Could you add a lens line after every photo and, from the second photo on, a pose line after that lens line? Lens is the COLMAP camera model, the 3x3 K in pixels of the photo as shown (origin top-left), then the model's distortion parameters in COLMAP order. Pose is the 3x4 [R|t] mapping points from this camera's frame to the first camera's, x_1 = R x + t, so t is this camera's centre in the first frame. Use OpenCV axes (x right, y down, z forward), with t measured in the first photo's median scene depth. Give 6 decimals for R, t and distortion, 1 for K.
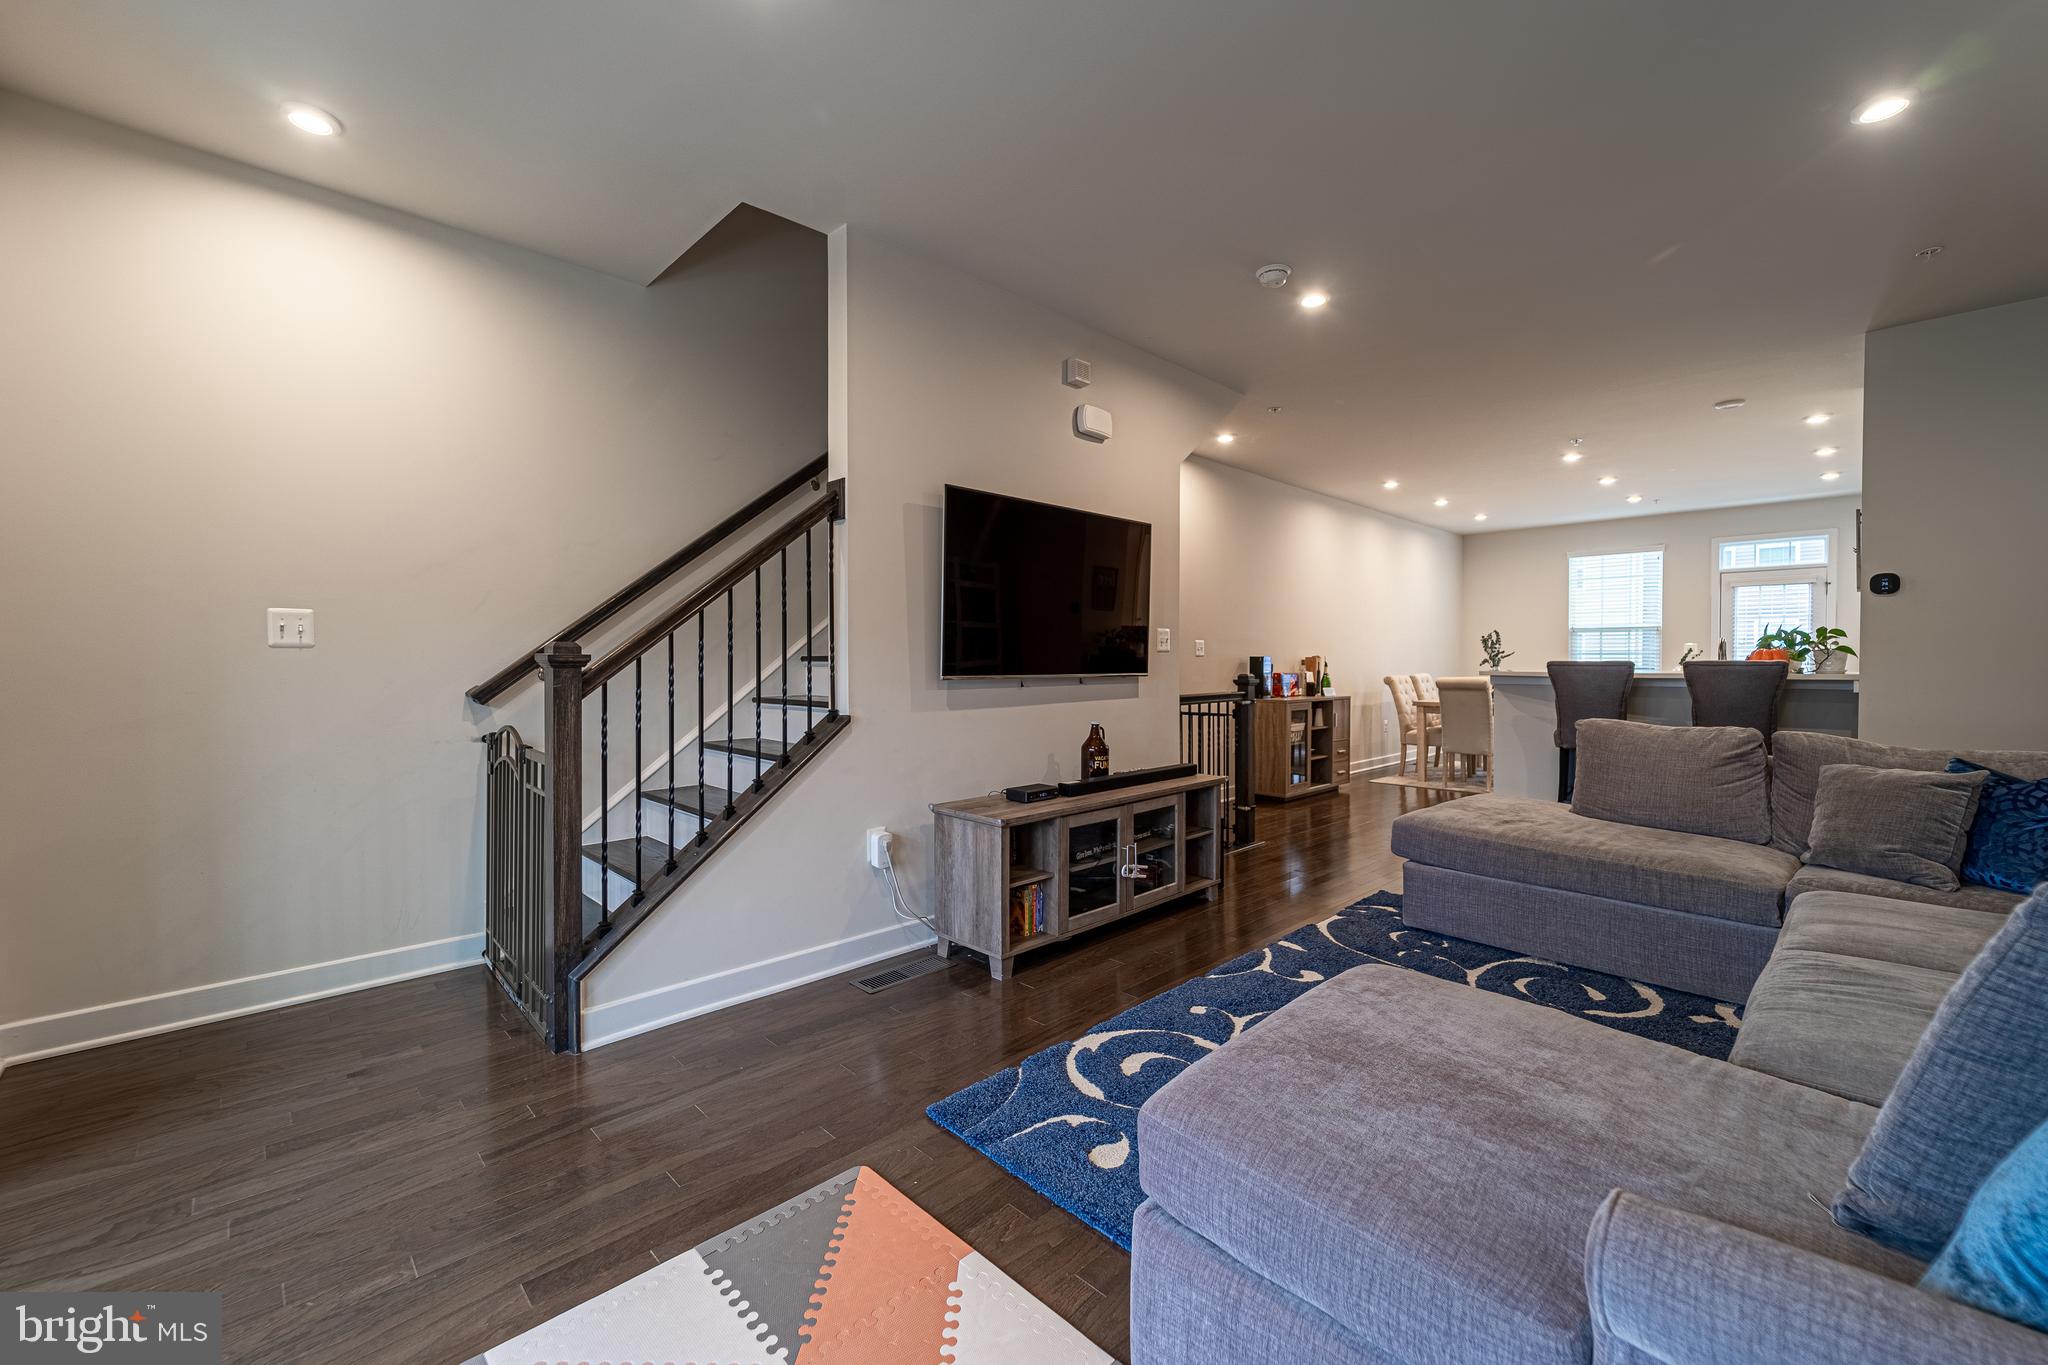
lens RADIAL K [[803.4, 0, 1013.9], [0, 803.4, 677.2], [0, 0, 1]] dist [0.000751, -0.000574]
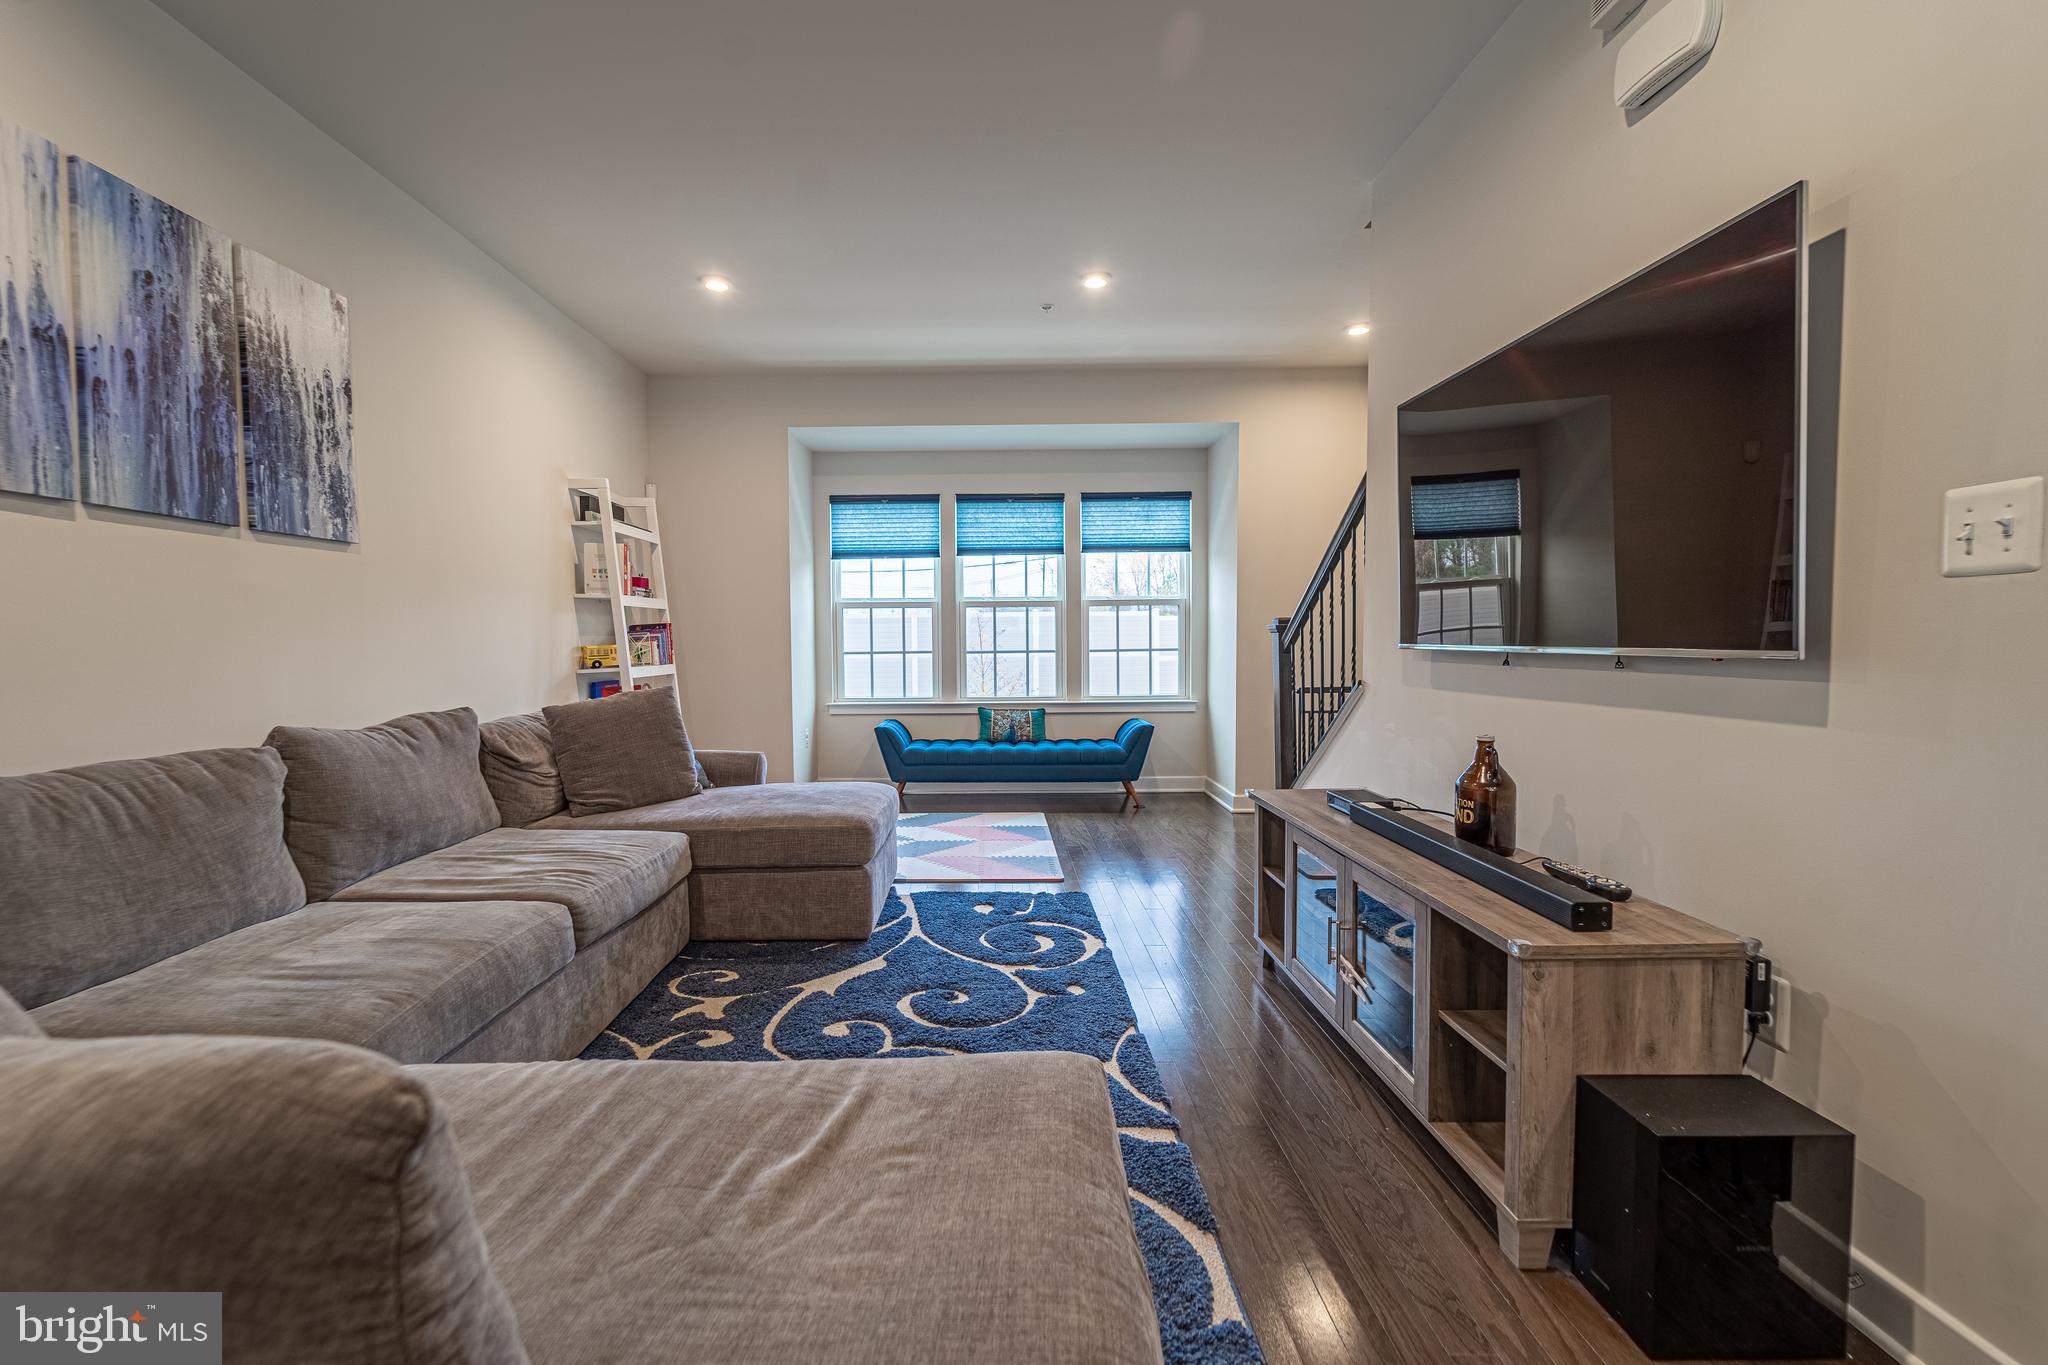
lens RADIAL K [[842.5, 0, 971.2], [0, 842.5, 680.5], [0, 0, 1]] dist [0.009971, -0.005809]
pose [[-0.700545, 0.043768, -0.712265, 1.017400], [-0.006955, 0.997651, 0.068146, -0.022065], [0.713574, 0.052693, -0.698595, 1.592935]]
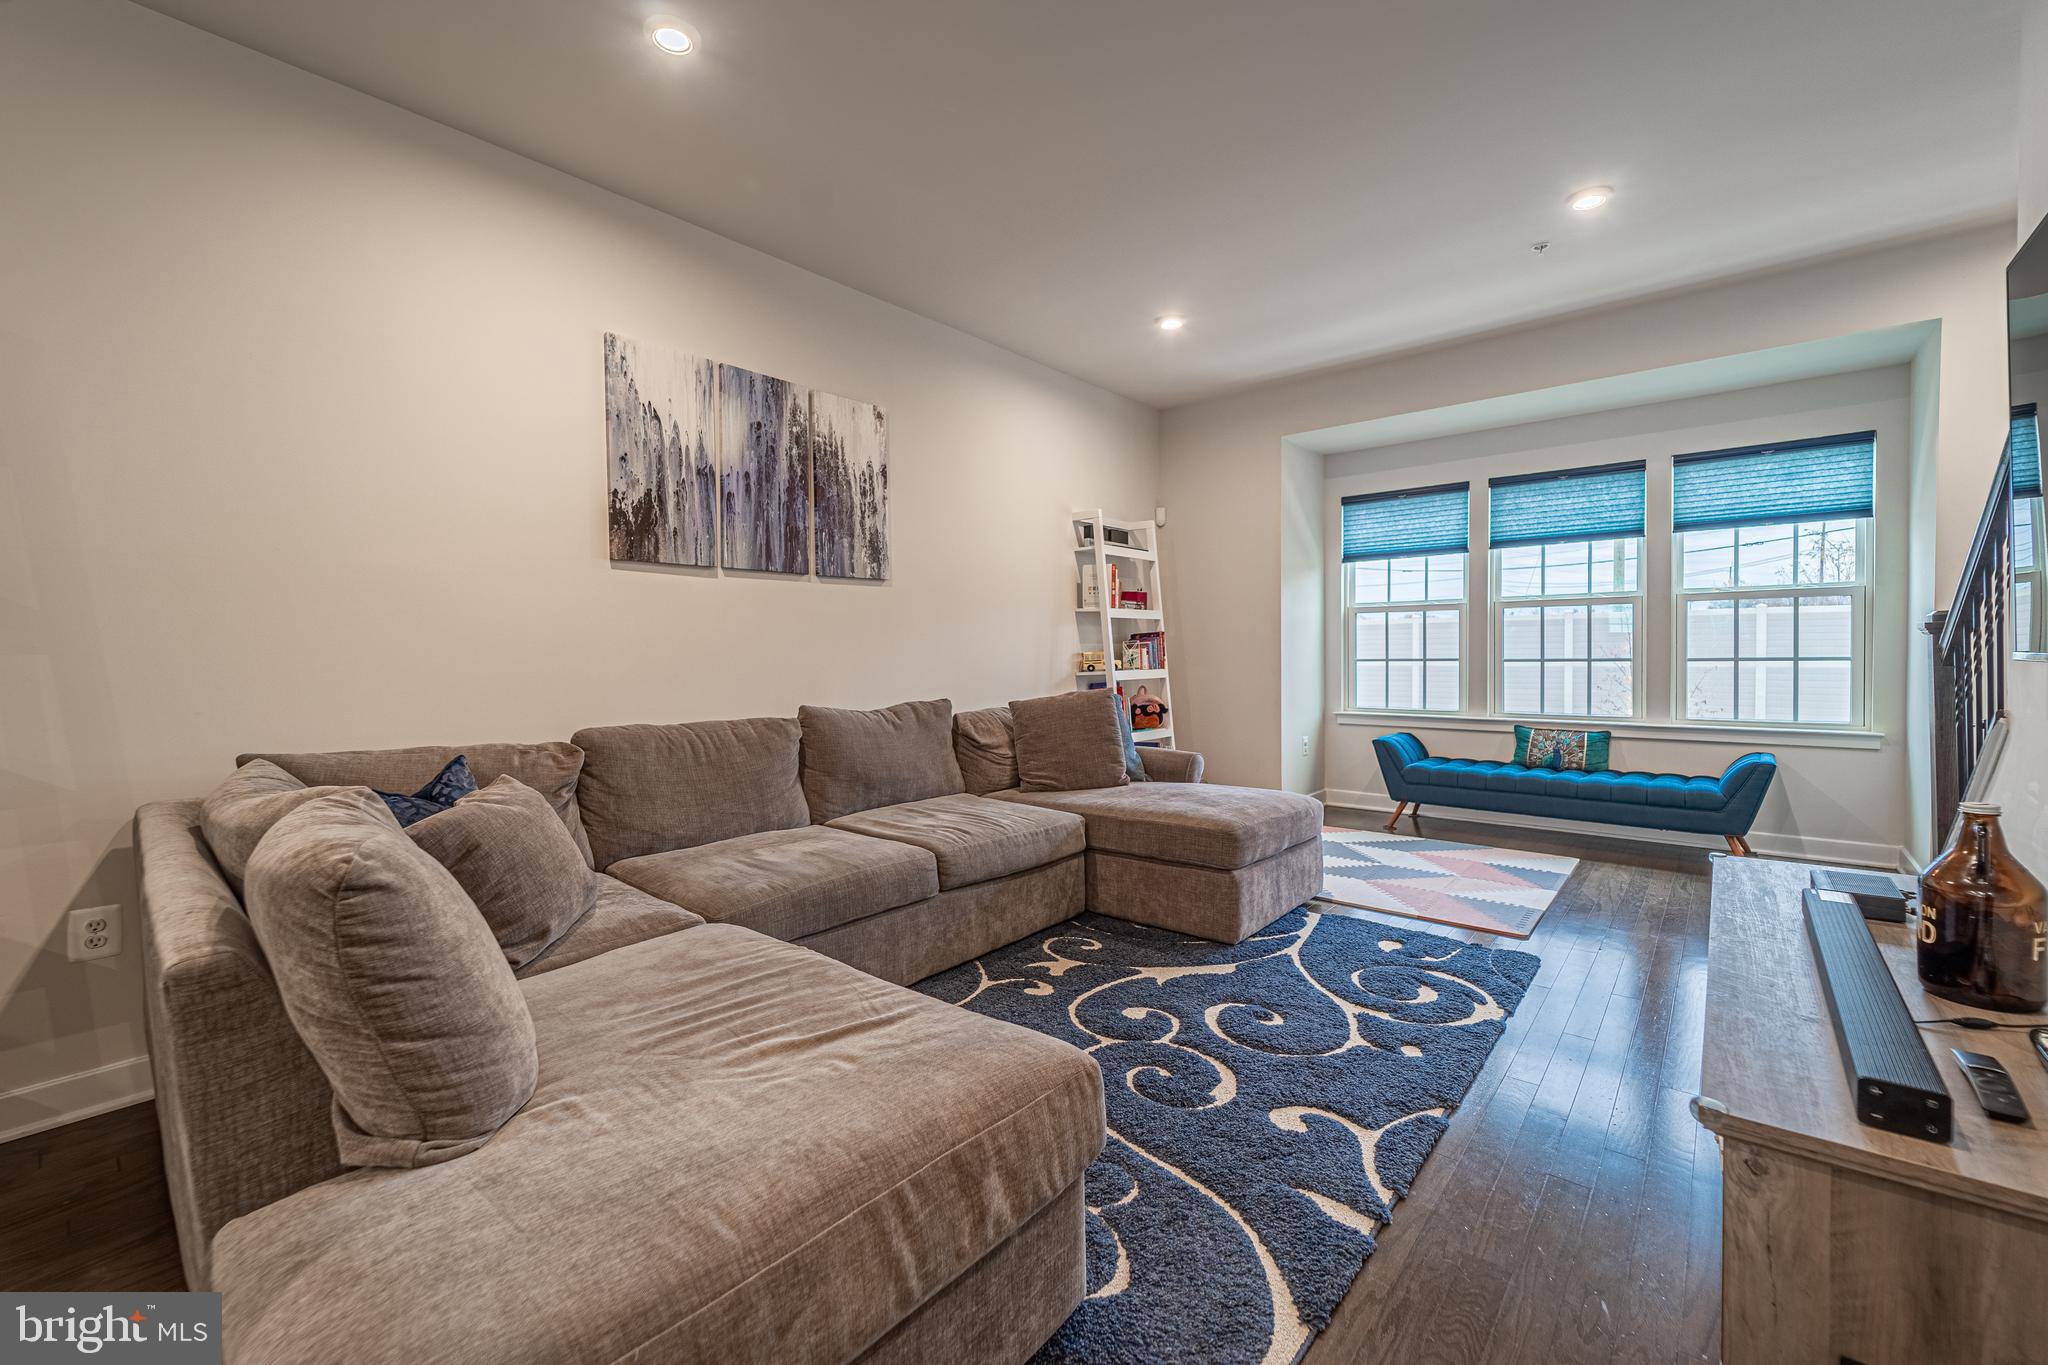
lens RADIAL K [[826.7, 0, 1016.8], [0, 826.7, 673.9], [0, 0, 1]] dist [-0.000081, 0.000172]
pose [[-0.994386, 0.015831, -0.104626, 0.717604], [0.010356, 0.998559, 0.052664, -0.024232], [0.105309, 0.051285, -0.993116, 1.783364]]
